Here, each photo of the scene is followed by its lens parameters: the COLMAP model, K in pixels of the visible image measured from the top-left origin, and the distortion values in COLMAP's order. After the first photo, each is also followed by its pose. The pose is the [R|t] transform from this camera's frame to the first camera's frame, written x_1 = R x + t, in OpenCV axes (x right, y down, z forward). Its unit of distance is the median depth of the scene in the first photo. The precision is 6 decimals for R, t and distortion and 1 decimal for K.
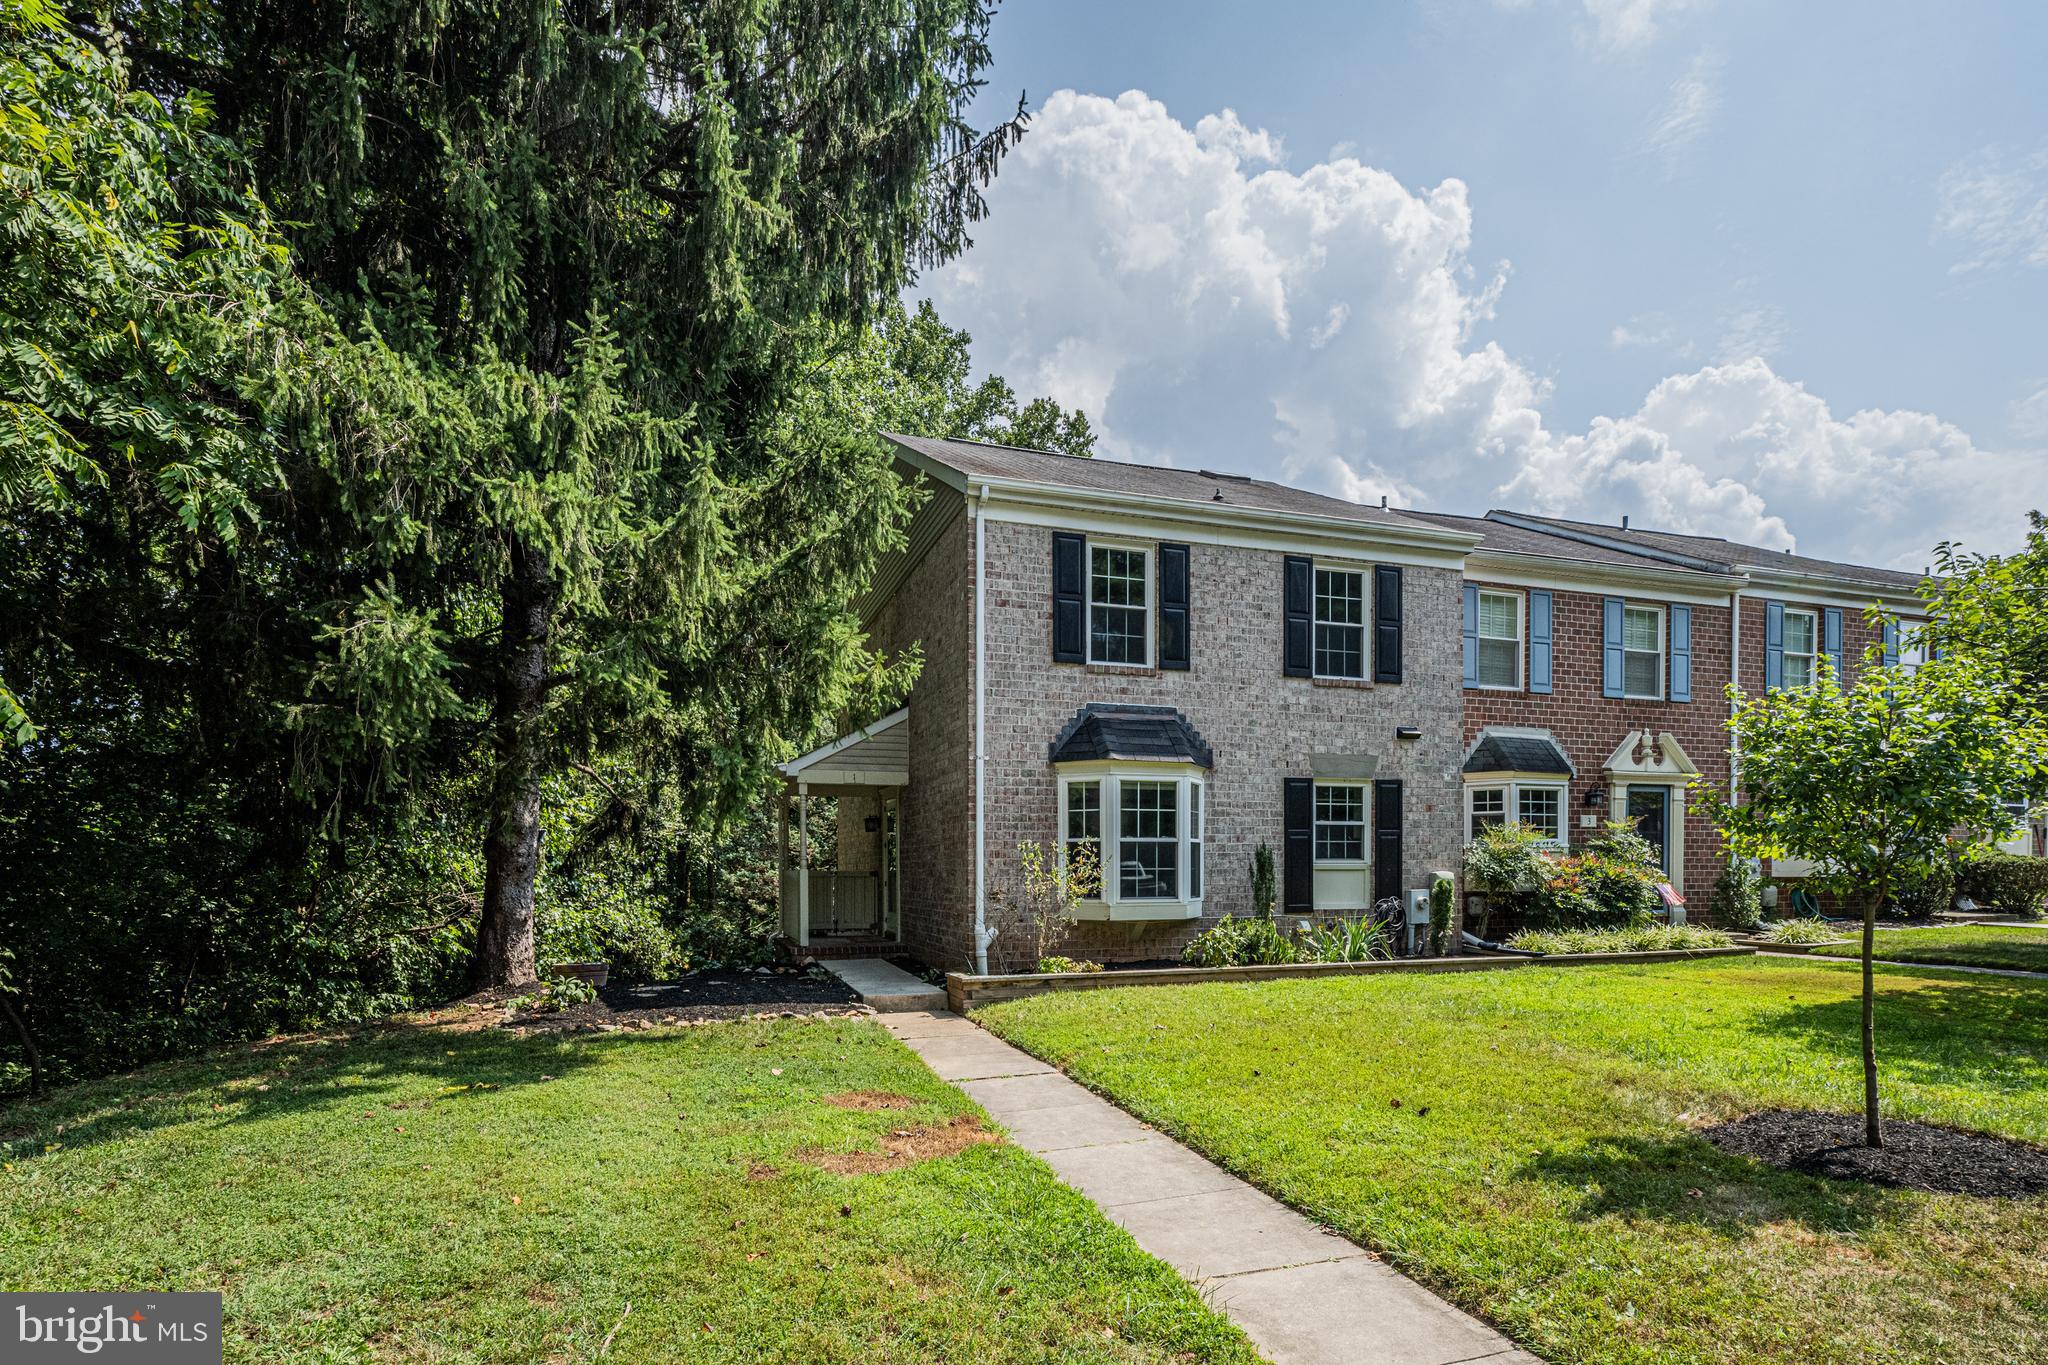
lens RADIAL K [[1054.8, 0, 1008.2], [0, 1054.8, 885.7], [0, 0, 1]] dist [0.000598, 0.000118]
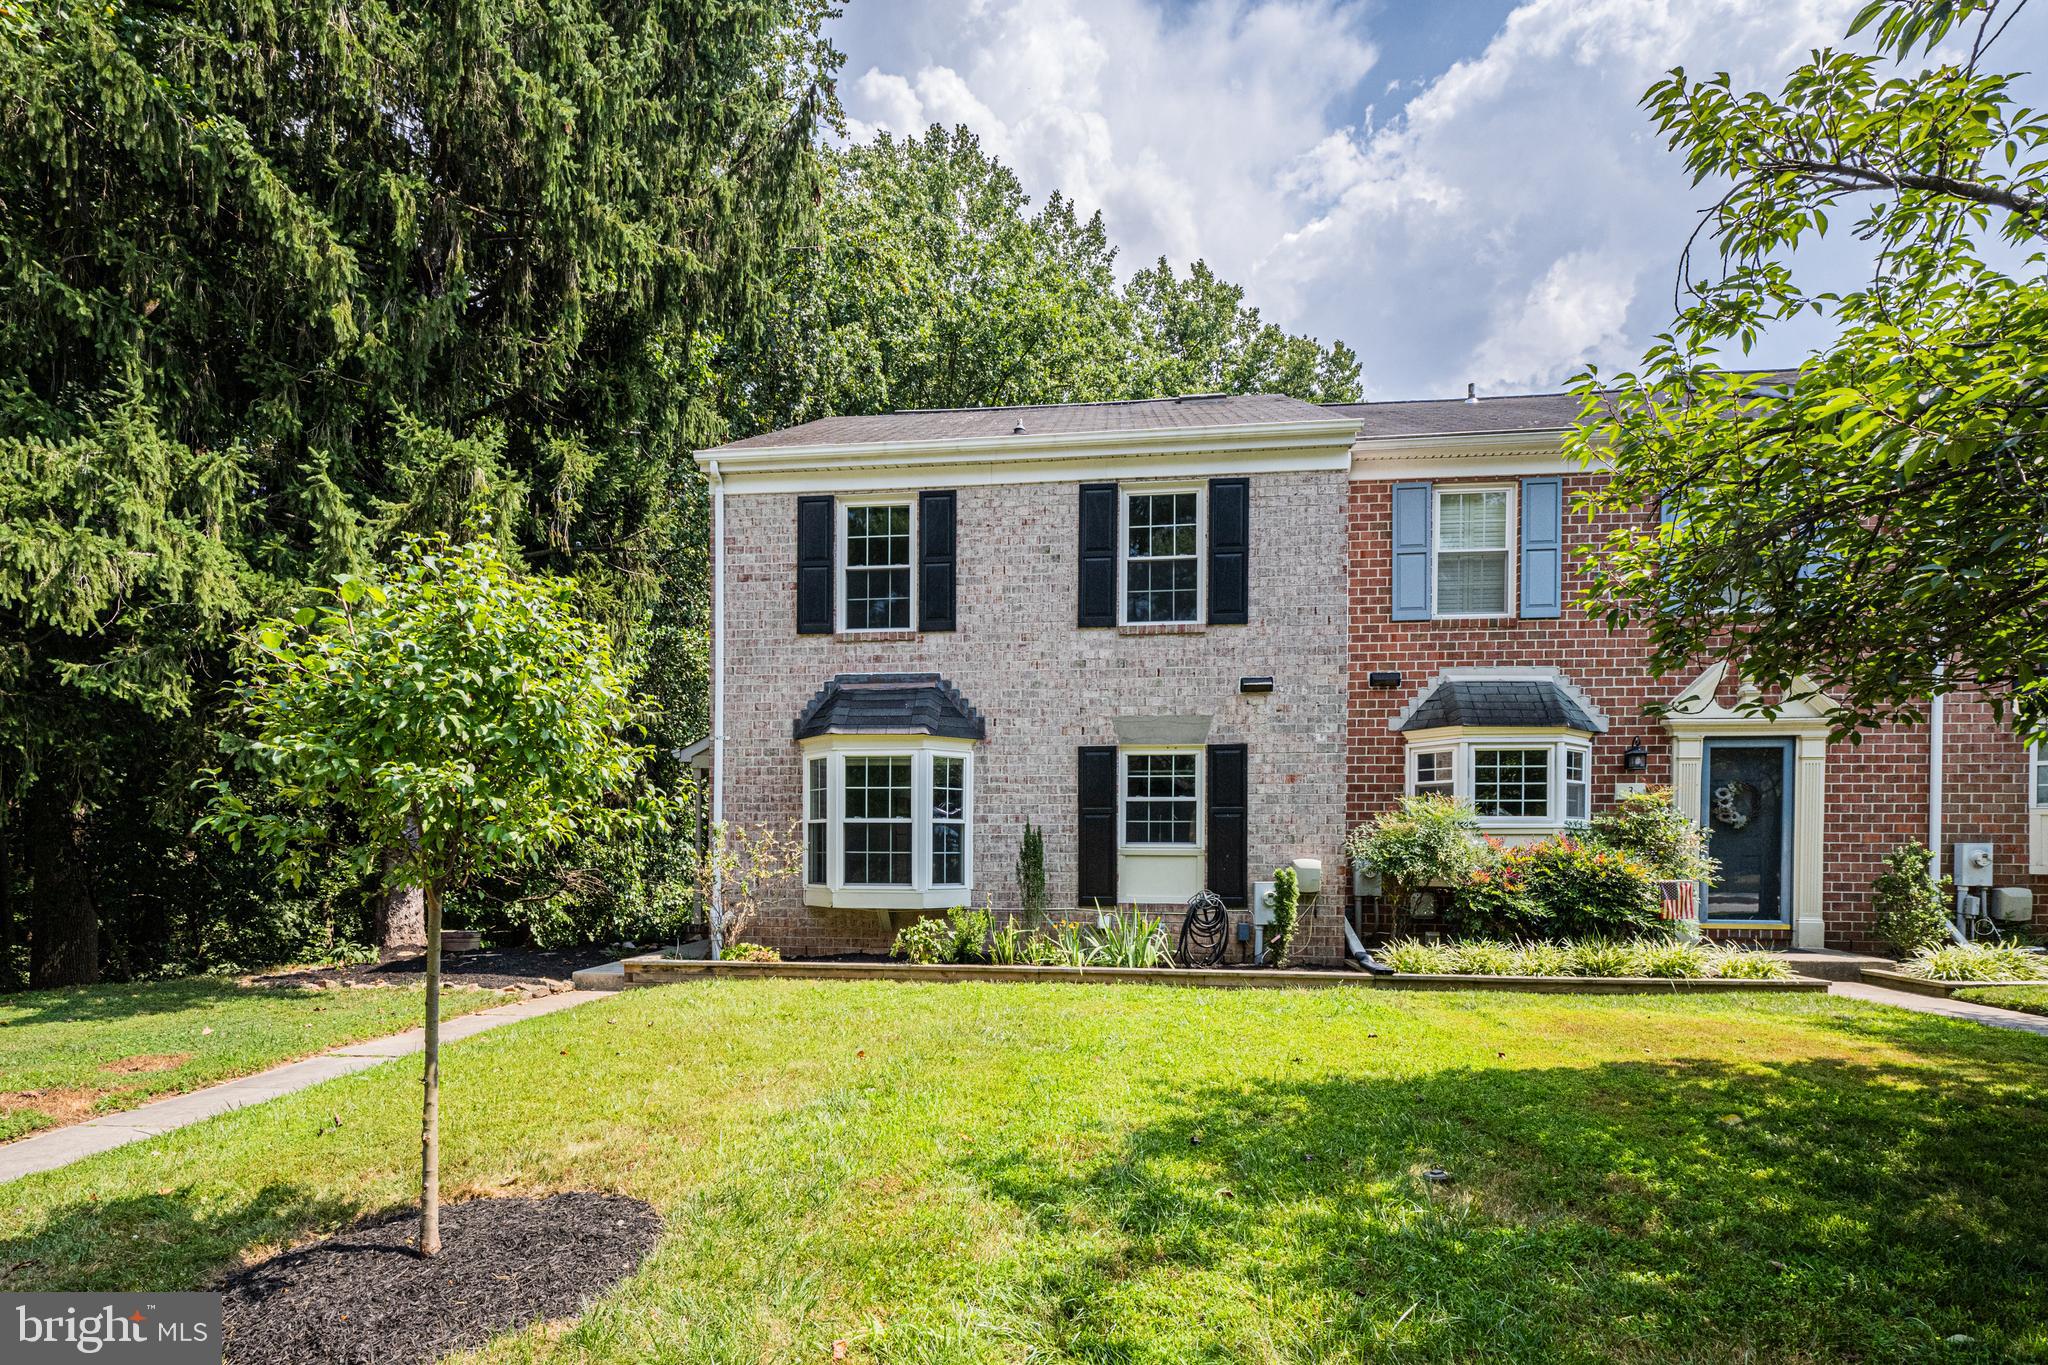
lens RADIAL K [[1054.7, 0, 964.2], [0, 1054.7, 866.1], [0, 0, 1]] dist [-0.001199, 0.000035]
pose [[0.898080, 0.013447, -0.439626, 0.552607], [-0.015128, 0.999886, -0.000319, -0.004508], [0.439571, 0.006937, 0.898181, 0.197228]]
